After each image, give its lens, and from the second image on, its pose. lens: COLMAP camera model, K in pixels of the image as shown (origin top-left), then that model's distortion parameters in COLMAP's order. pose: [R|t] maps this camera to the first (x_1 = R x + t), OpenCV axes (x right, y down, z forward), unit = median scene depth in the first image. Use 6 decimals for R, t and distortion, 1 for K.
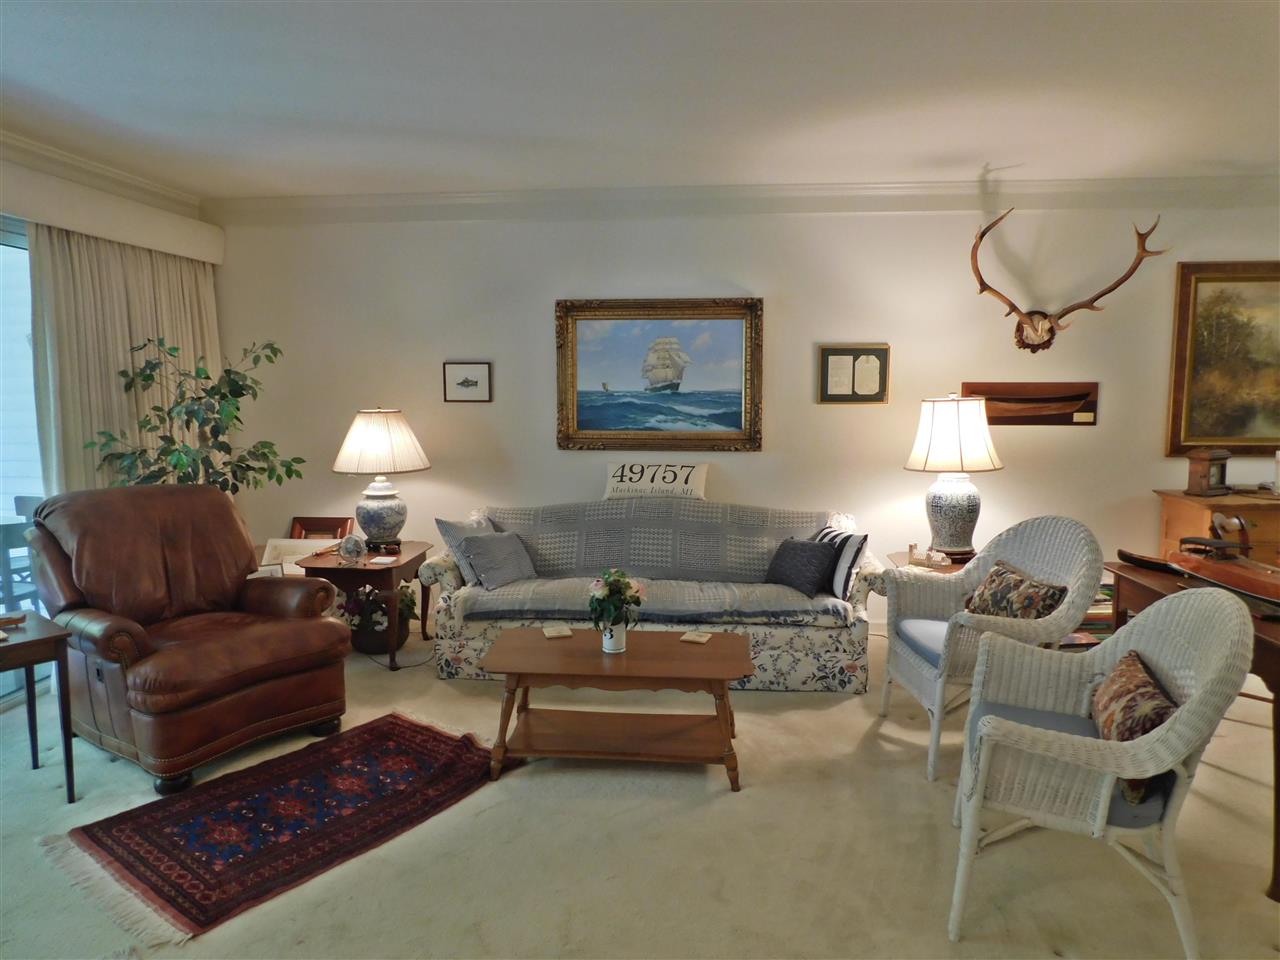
lens RADIAL K [[852.6, 0, 641.3], [0, 852.6, 474.1], [0, 0, 1]] dist [-0.065096, 0.056043]
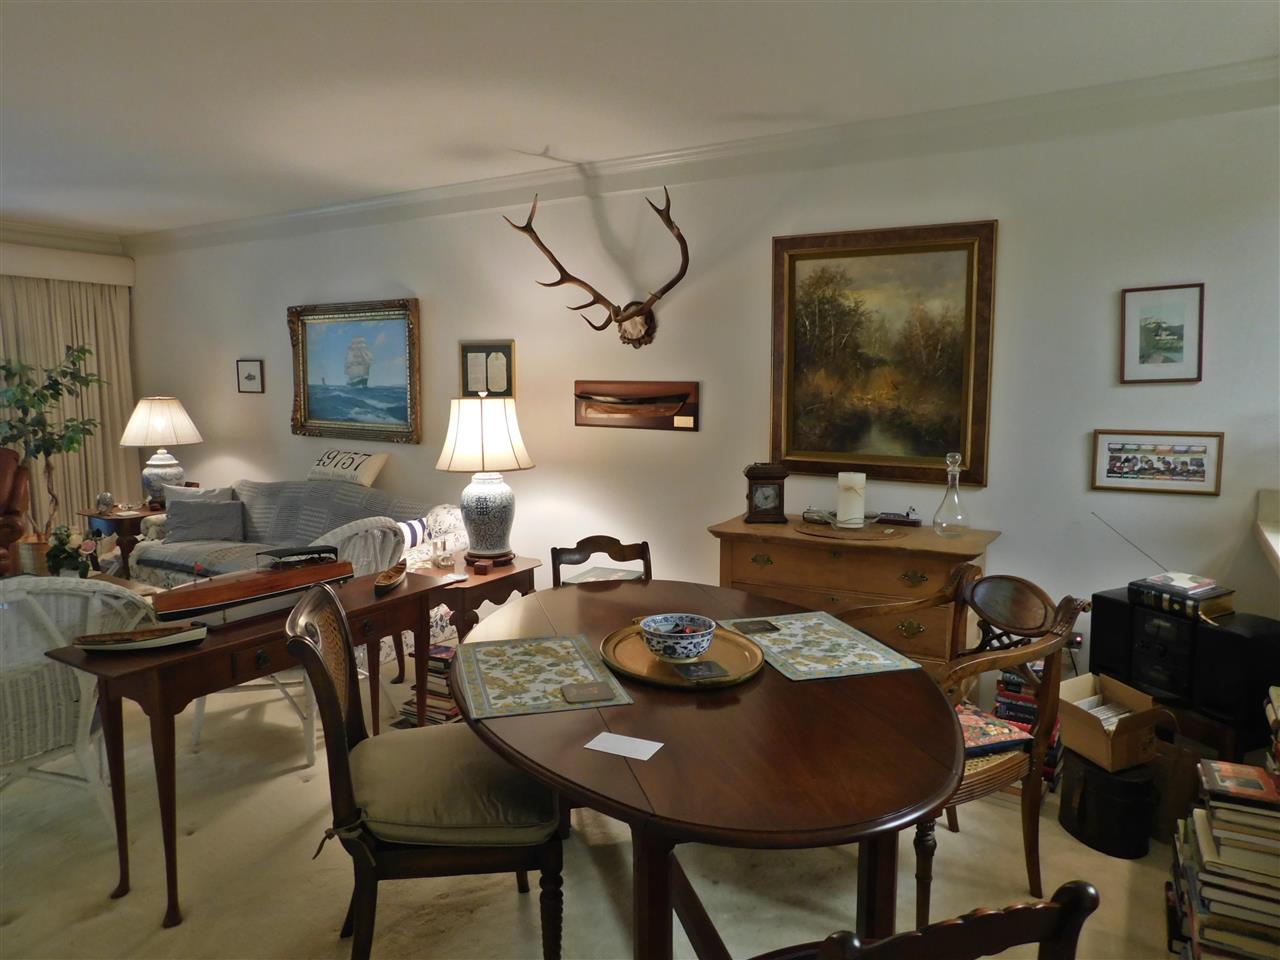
lens RADIAL K [[852.6, 0, 630.2], [0, 852.6, 471.4], [0, 0, 1]] dist [-0.065096, 0.056043]
pose [[0.890721, 0.060579, -0.450496, 0.884487], [-0.057609, 0.998132, 0.020314, -0.030786], [0.450885, 0.007858, 0.892547, 0.187087]]
